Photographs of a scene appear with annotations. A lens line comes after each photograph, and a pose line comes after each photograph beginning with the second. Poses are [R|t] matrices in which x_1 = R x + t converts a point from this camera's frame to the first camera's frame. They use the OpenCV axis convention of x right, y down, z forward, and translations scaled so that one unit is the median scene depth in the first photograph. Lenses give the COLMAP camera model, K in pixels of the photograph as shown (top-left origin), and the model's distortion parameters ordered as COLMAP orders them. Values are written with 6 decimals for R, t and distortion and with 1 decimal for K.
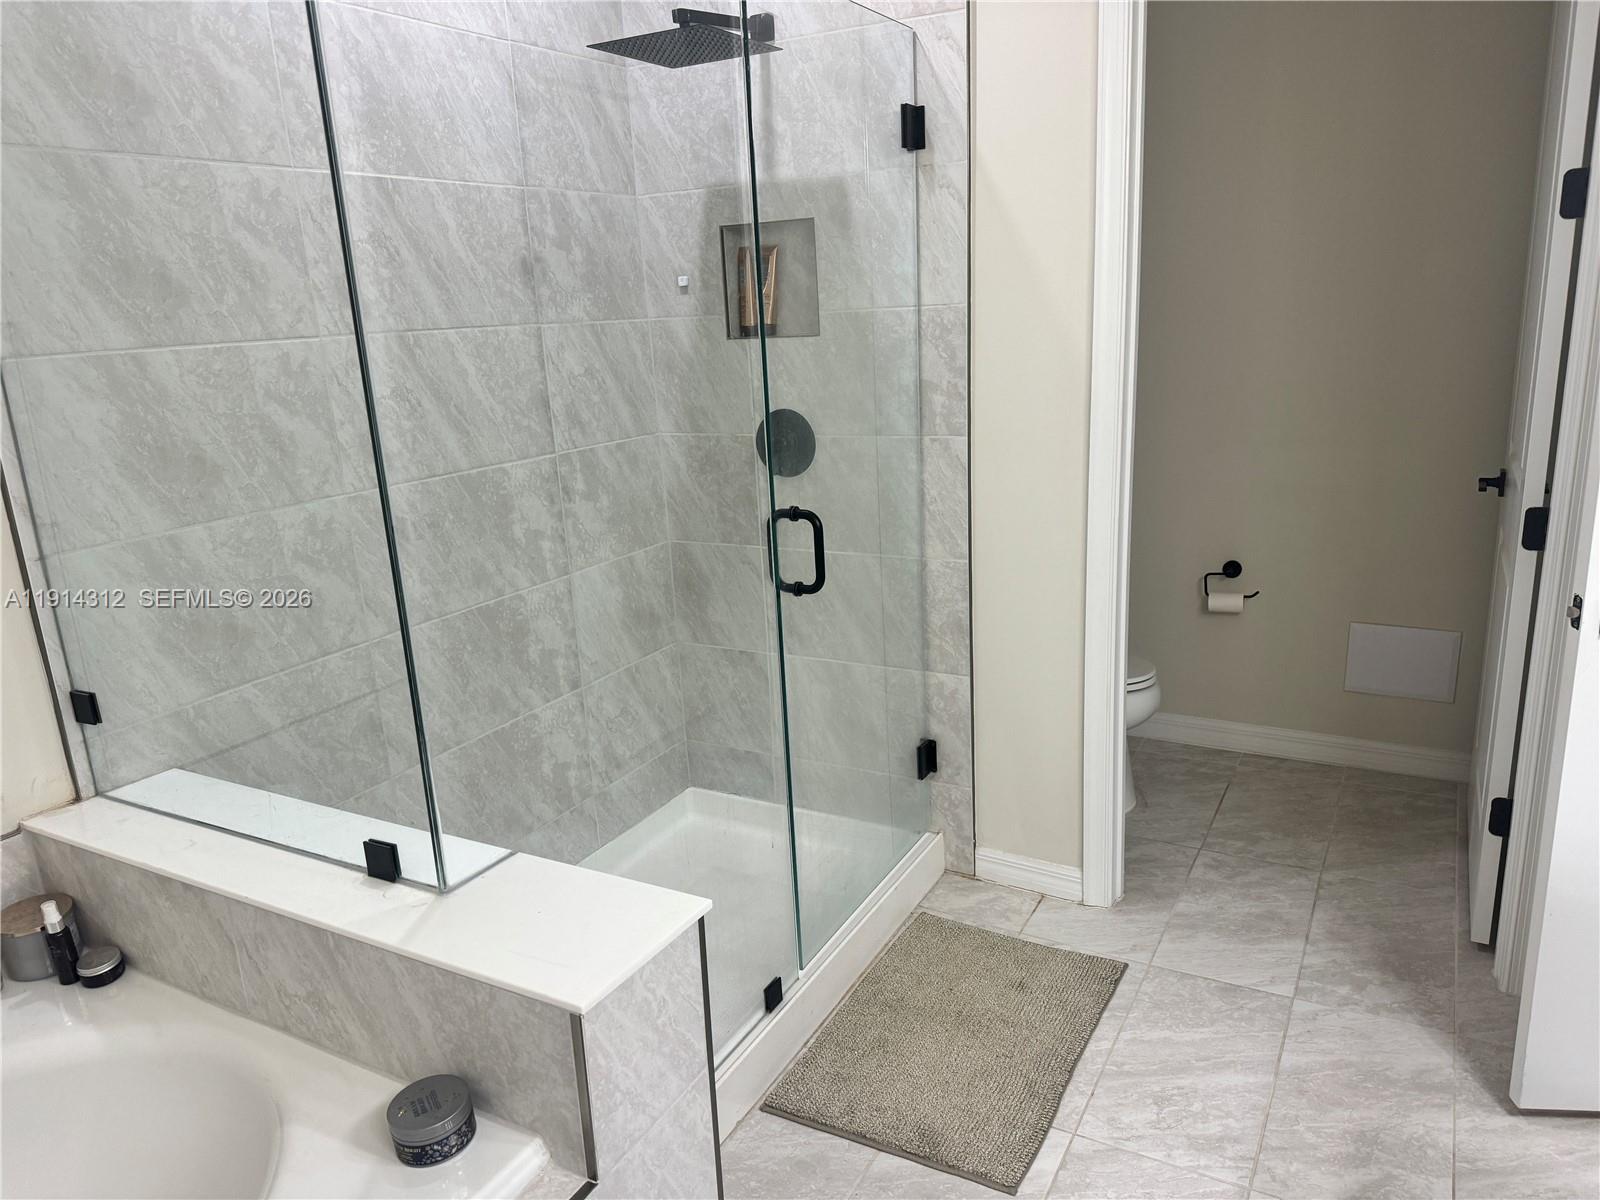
lens RADIAL K [[1121.3, 0, 800.0], [0, 1121.3, 600.0], [0, 0, 1]] dist [0.087151, -0.108740]
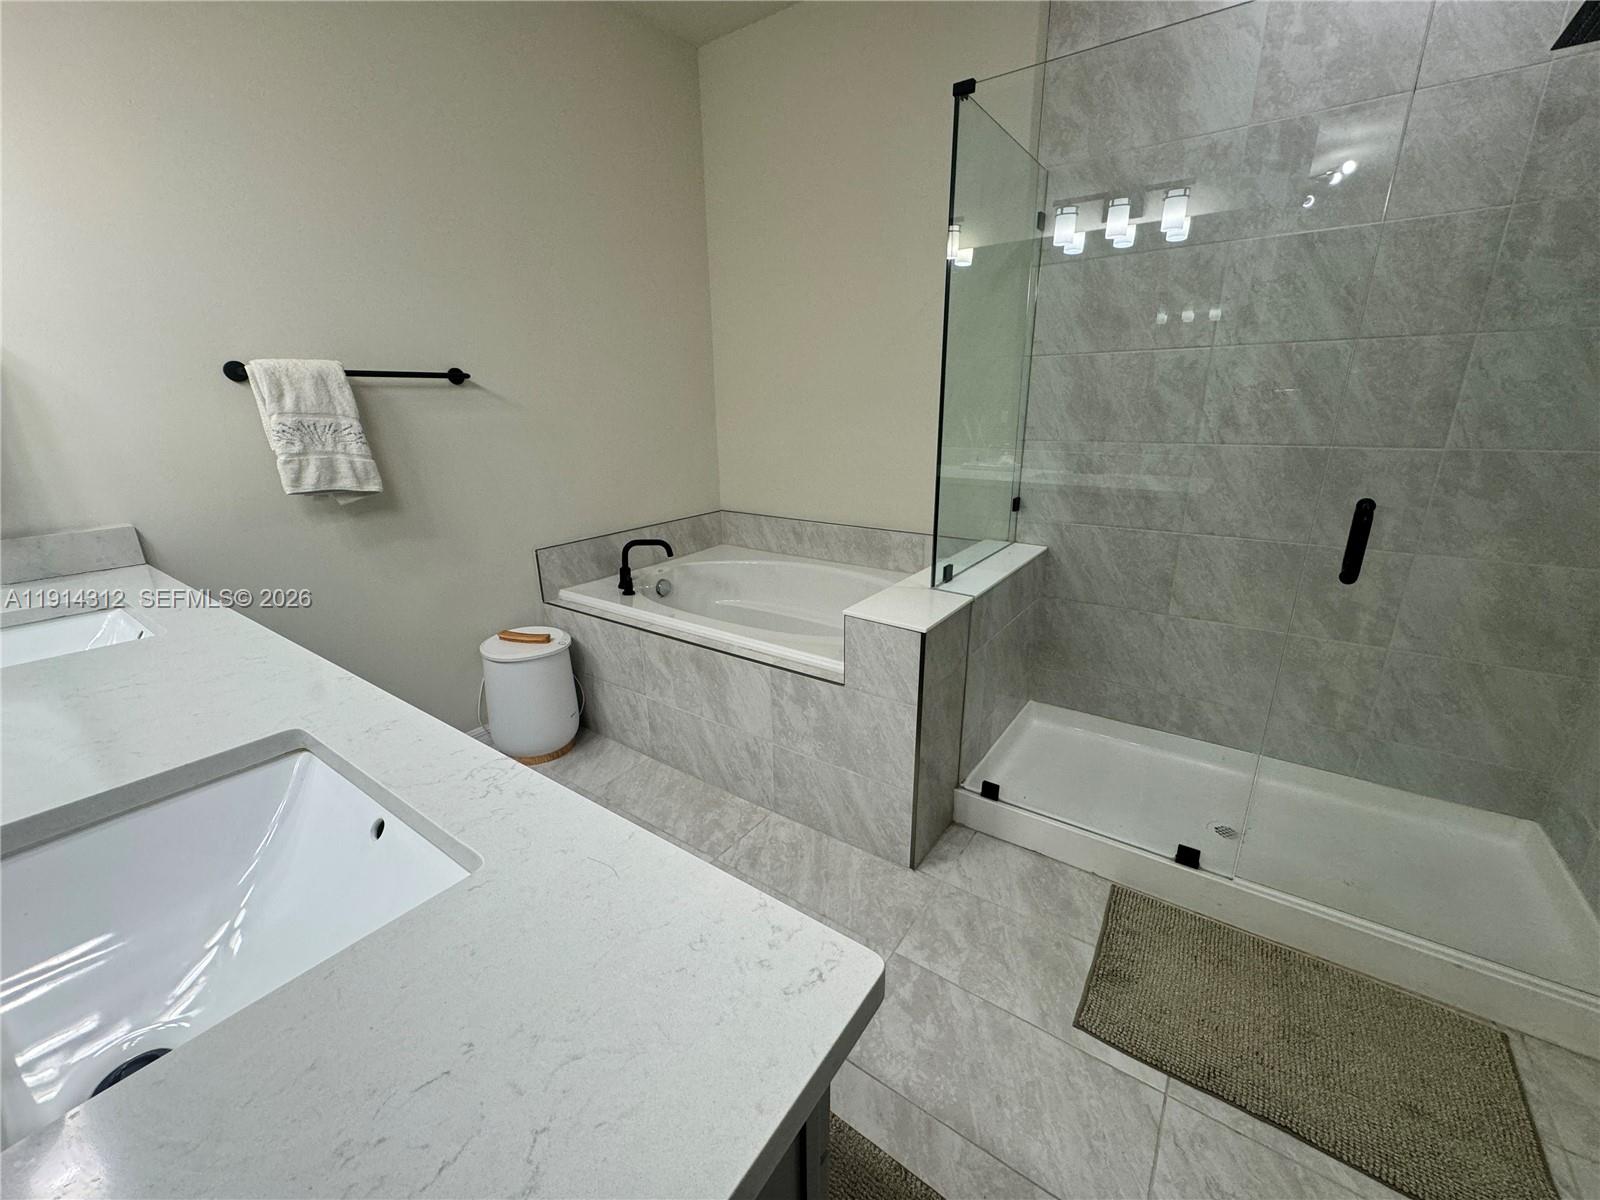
lens RADIAL K [[642.3, 0, 805.3], [0, 642.3, 591.2], [0, 0, 1]] dist [0.000588, 0.000334]
pose [[-0.097825, 0.332833, -0.937898, 0.592701], [-0.237186, 0.907465, 0.346772, -0.082321], [0.966526, 0.256379, -0.009829, 0.475906]]
